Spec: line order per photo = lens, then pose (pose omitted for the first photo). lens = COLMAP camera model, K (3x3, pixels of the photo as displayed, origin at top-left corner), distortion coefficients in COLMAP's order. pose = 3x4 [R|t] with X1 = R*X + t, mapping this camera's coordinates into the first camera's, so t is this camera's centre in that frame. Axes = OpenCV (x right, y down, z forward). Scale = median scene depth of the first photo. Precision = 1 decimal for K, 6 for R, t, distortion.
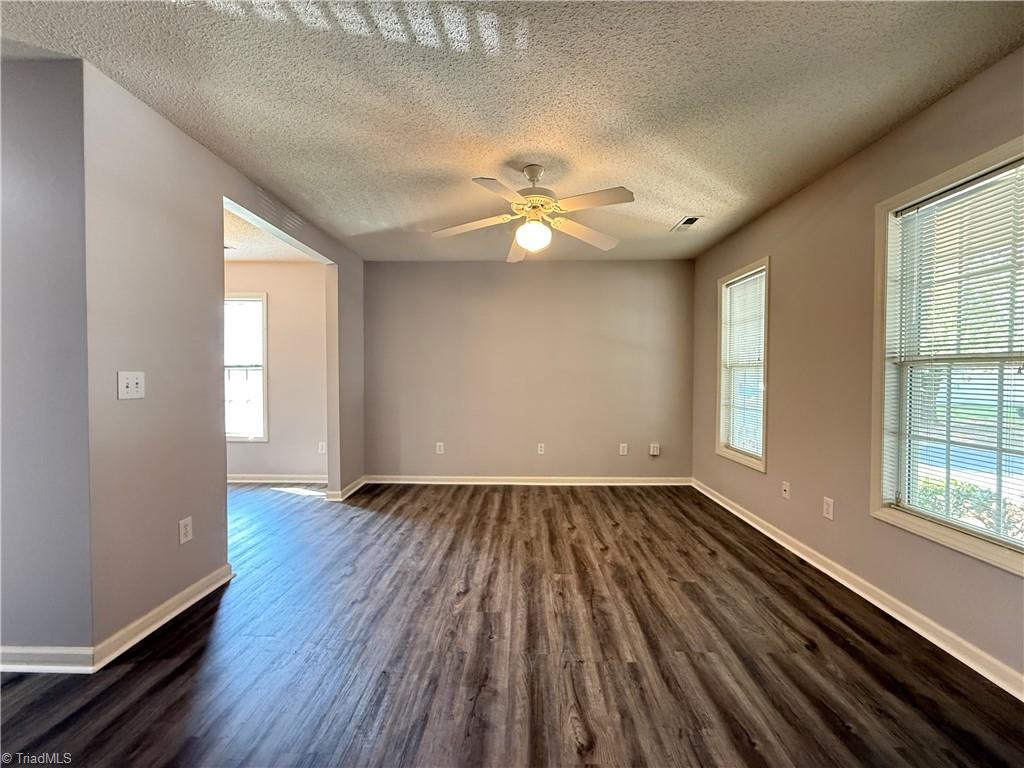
lens RADIAL K [[411.7, 0, 513.8], [0, 411.7, 382.4], [0, 0, 1]] dist [-0.000054, -0.000149]
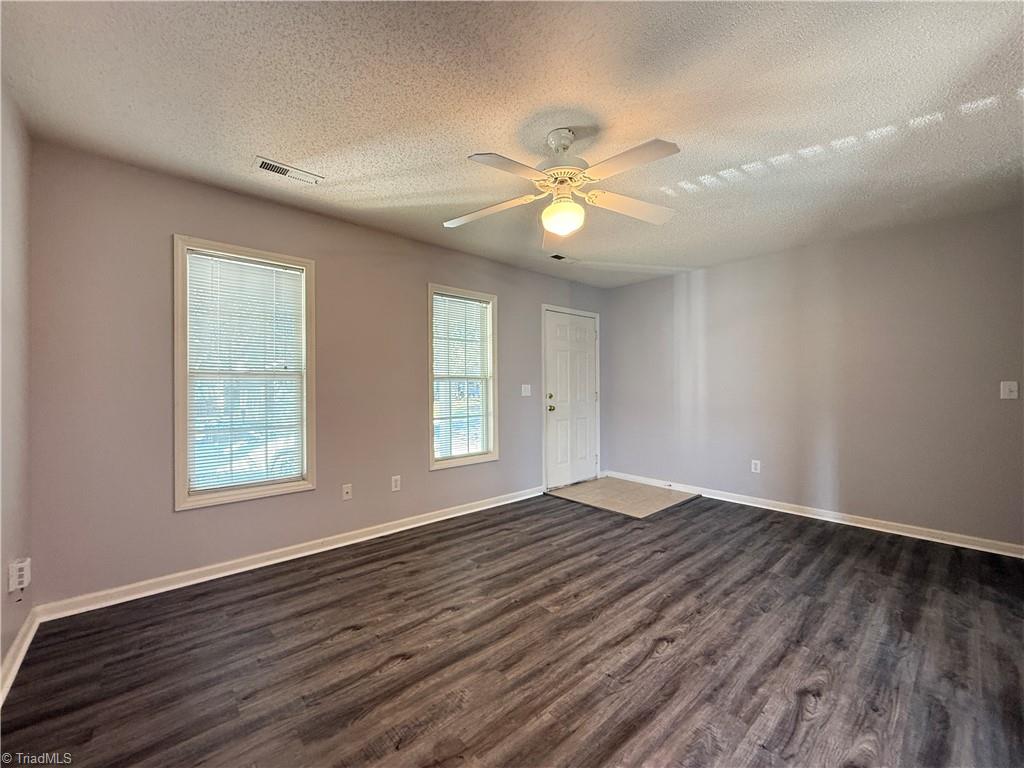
lens RADIAL K [[411.7, 0, 513.8], [0, 411.7, 382.4], [0, 0, 1]] dist [-0.000054, -0.000149]
pose [[-0.685926, 0.005492, 0.727651, -0.511789], [0.014394, 0.999878, 0.006022, -0.028103], [-0.727529, 0.014605, -0.685921, 1.743954]]
